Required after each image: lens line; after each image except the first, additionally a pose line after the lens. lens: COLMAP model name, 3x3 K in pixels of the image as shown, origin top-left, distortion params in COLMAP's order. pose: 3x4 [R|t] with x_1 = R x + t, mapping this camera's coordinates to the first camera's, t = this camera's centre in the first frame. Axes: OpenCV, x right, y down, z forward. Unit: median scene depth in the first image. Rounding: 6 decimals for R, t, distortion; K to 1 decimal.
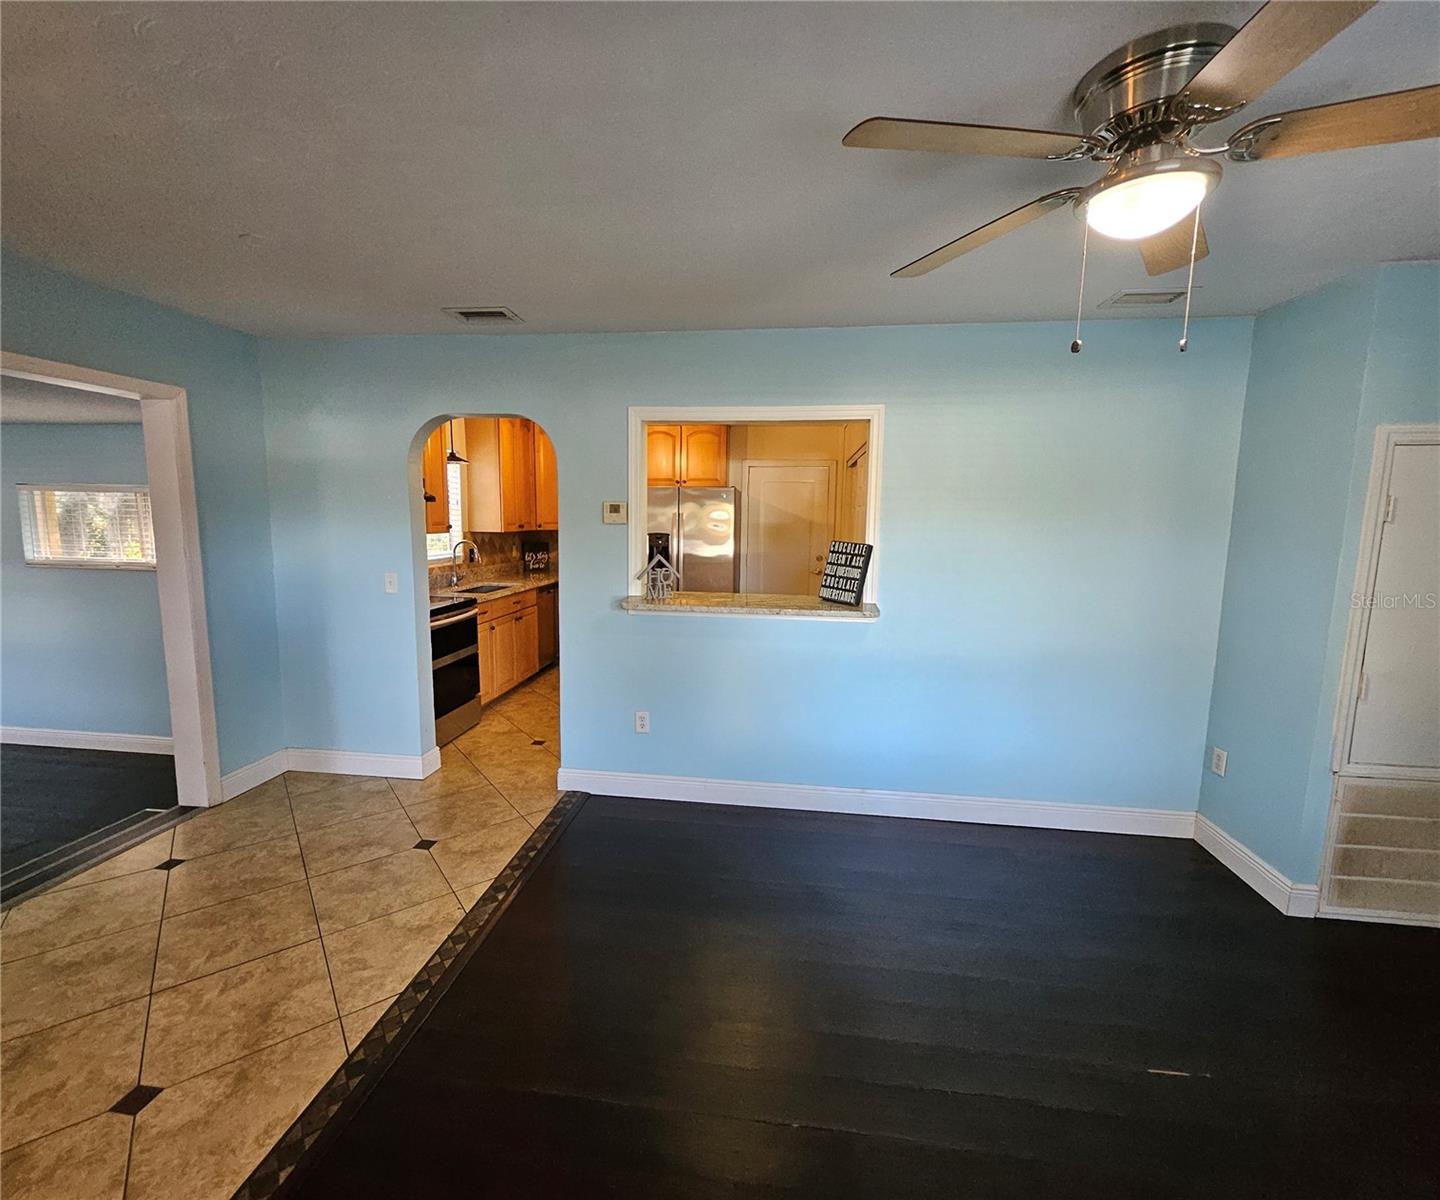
lens RADIAL K [[633.4, 0, 706.7], [0, 633.4, 597.2], [0, 0, 1]] dist [0.018687, -0.005718]
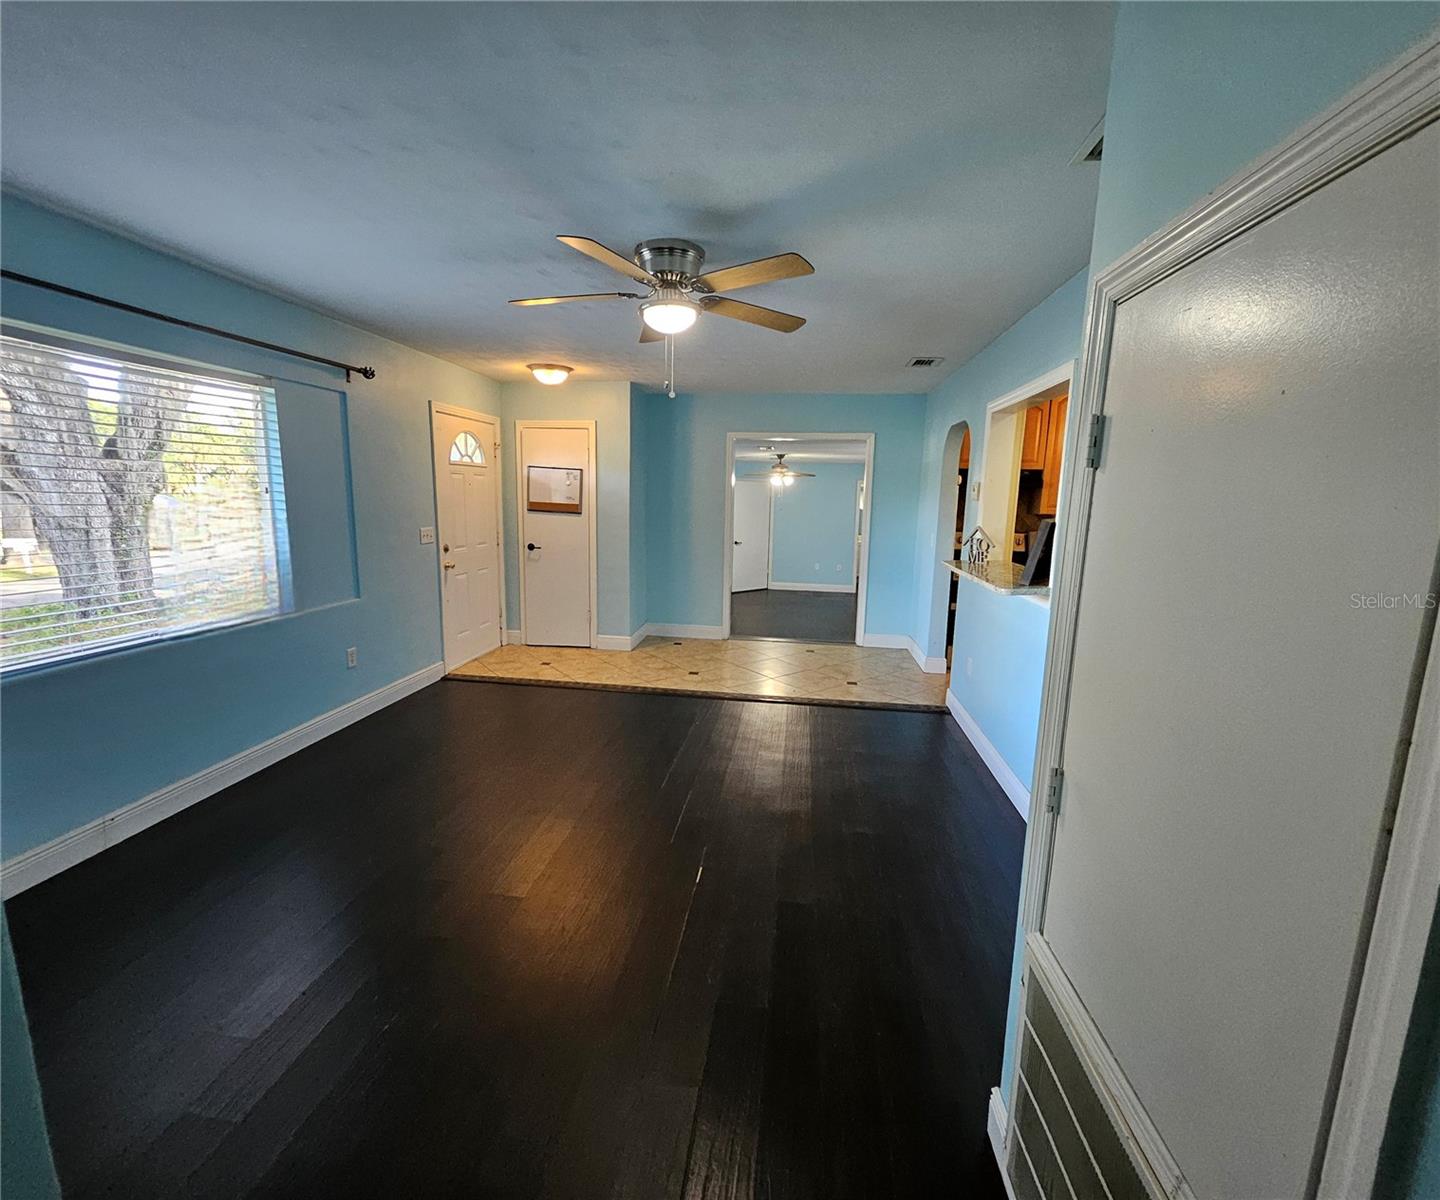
lens RADIAL K [[633.4, 0, 706.7], [0, 633.4, 597.2], [0, 0, 1]] dist [0.018687, -0.005718]
pose [[0.000923, 0.151575, -0.988445, 0.851163], [-0.151150, 0.977110, 0.149696, -0.030442], [0.988510, 0.149266, 0.023813, 0.358738]]
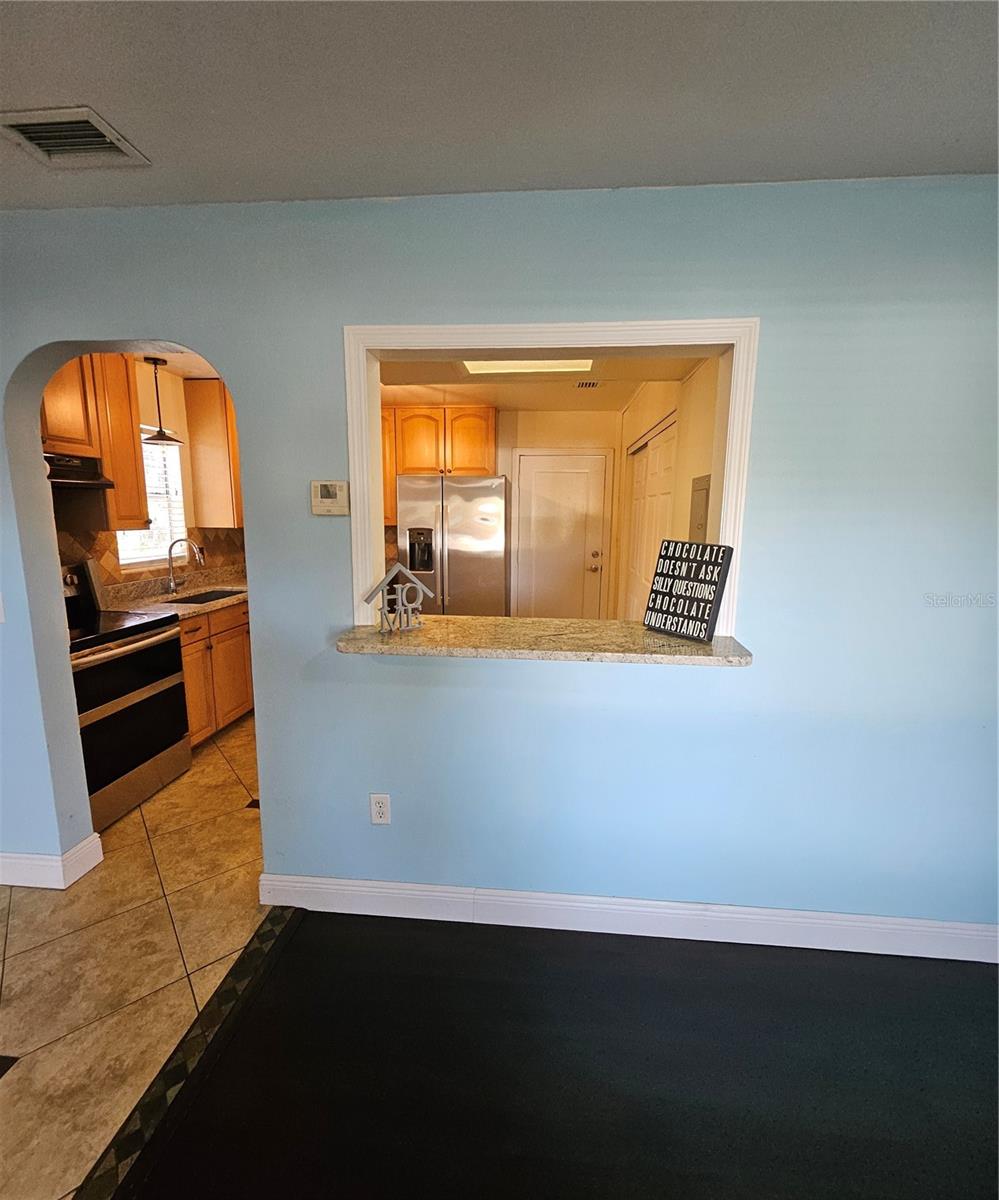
lens RADIAL K [[527.8, 0, 504.1], [0, 527.8, 599.0], [0, 0, 1]] dist [0.018687, -0.005718]
pose [[0.998558, -0.011565, 0.052424, 0.002704], [0.009747, 0.999347, 0.034804, -0.036208], [-0.052792, -0.034243, 0.998018, 0.341798]]
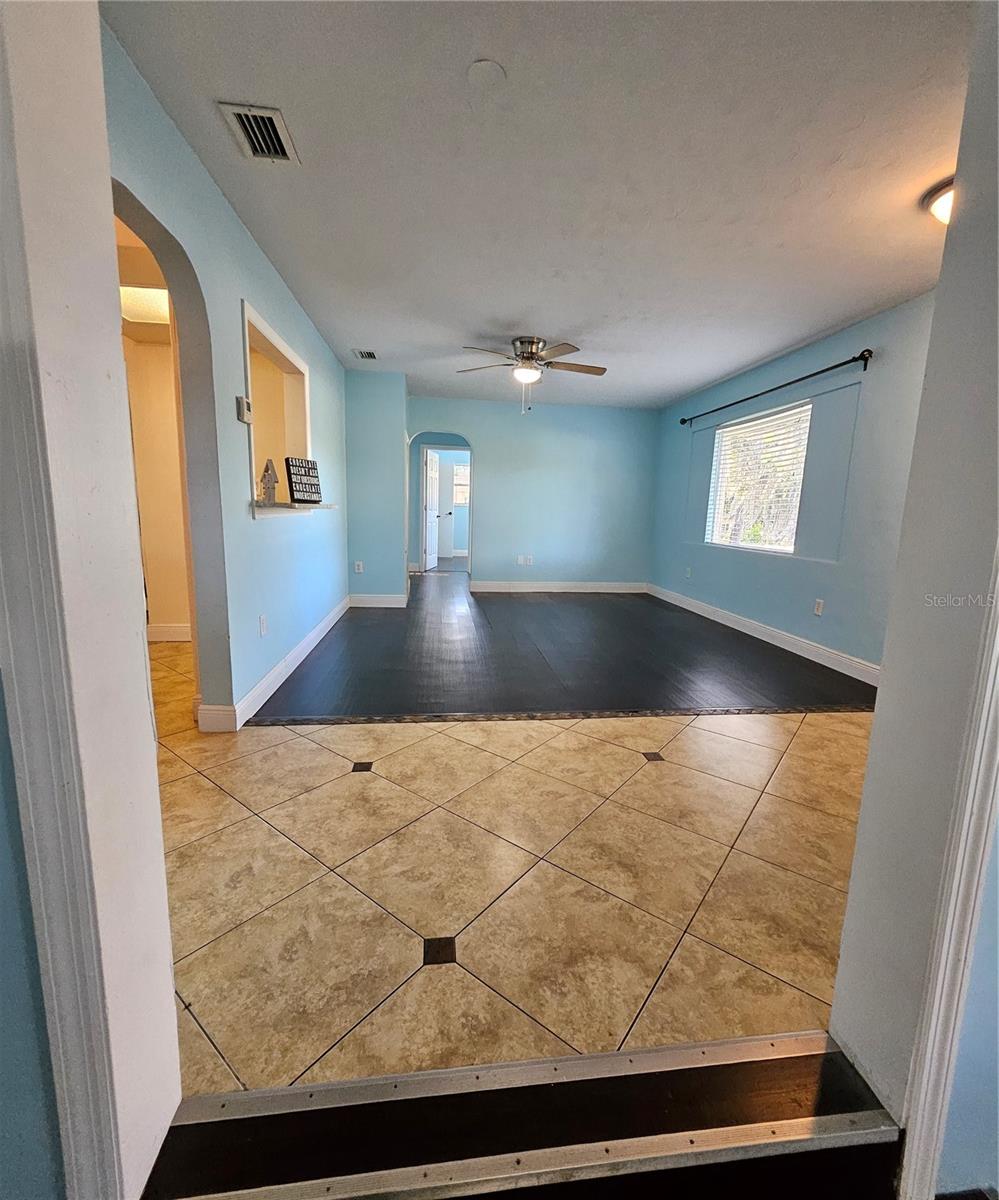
lens RADIAL K [[527.8, 0, 504.1], [0, 527.8, 599.0], [0, 0, 1]] dist [0.018687, -0.005718]
pose [[-0.263120, -0.184749, 0.946909, -0.800683], [0.090753, 0.972401, 0.214940, 0.003853], [-0.960485, 0.142490, -0.239092, 0.647447]]
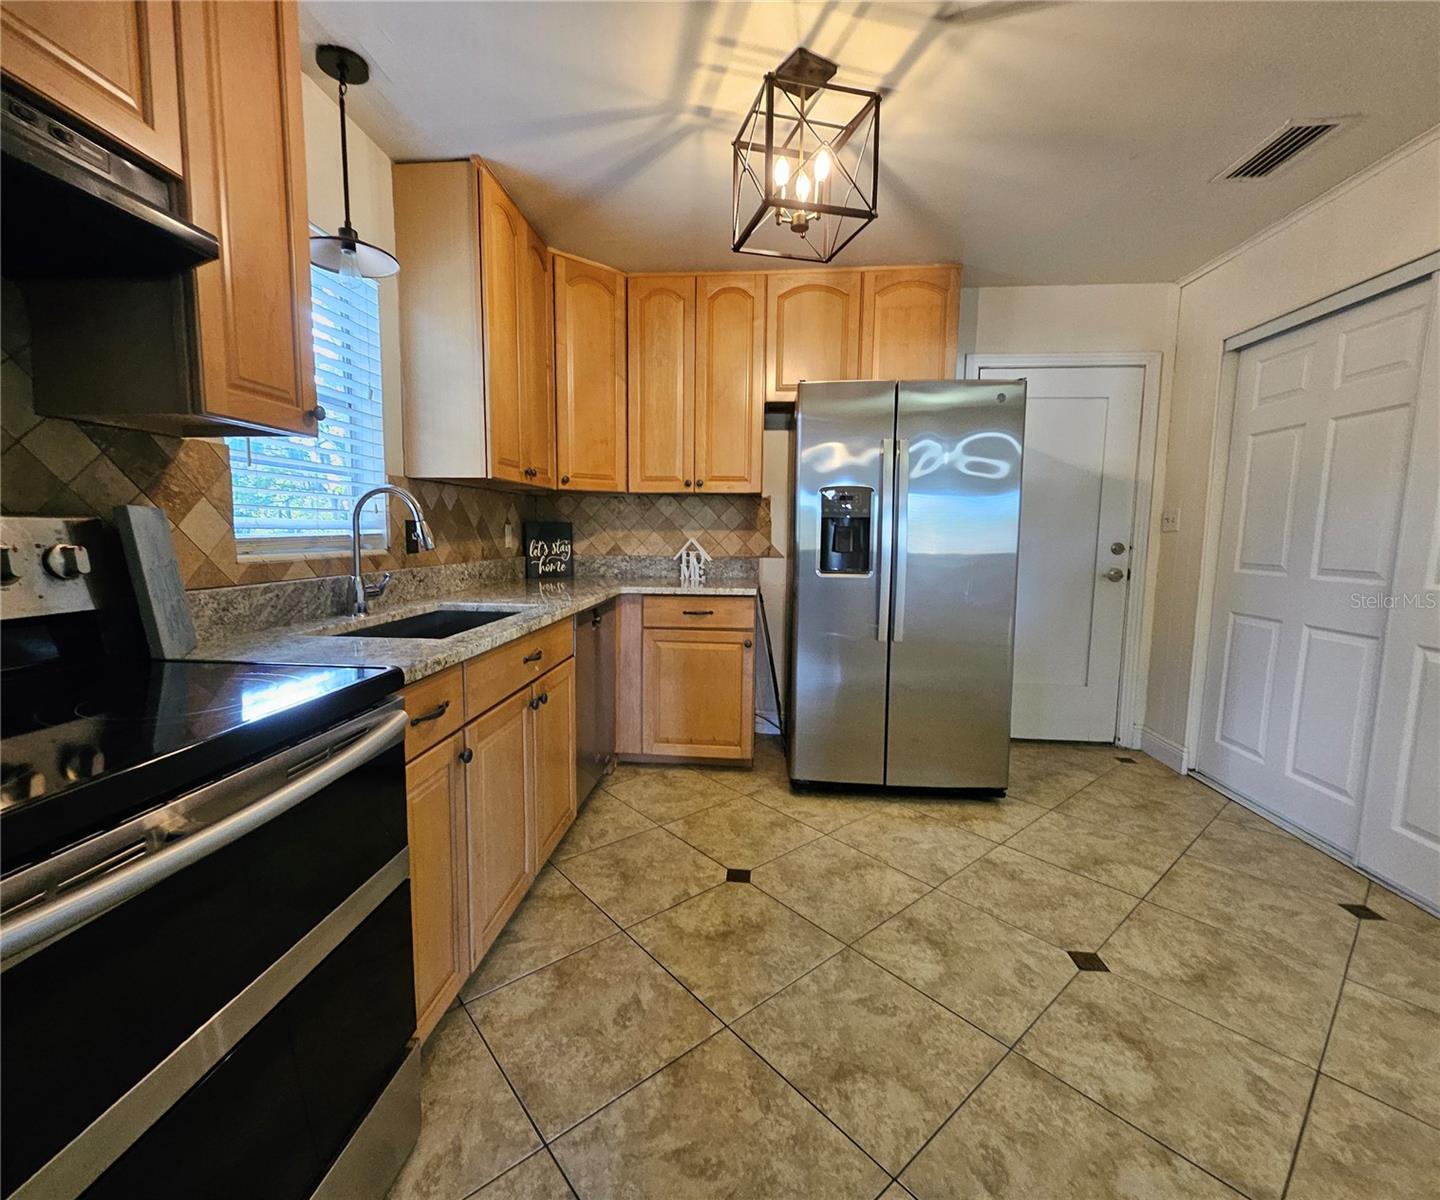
lens RADIAL K [[633.4, 0, 706.7], [0, 633.4, 597.2], [0, 0, 1]] dist [0.018687, -0.005718]
pose [[0.998926, -0.008151, 0.045611, -0.263638], [0.009213, 0.999690, -0.023118, -0.020217], [-0.045408, 0.023513, 0.998692, 0.771885]]
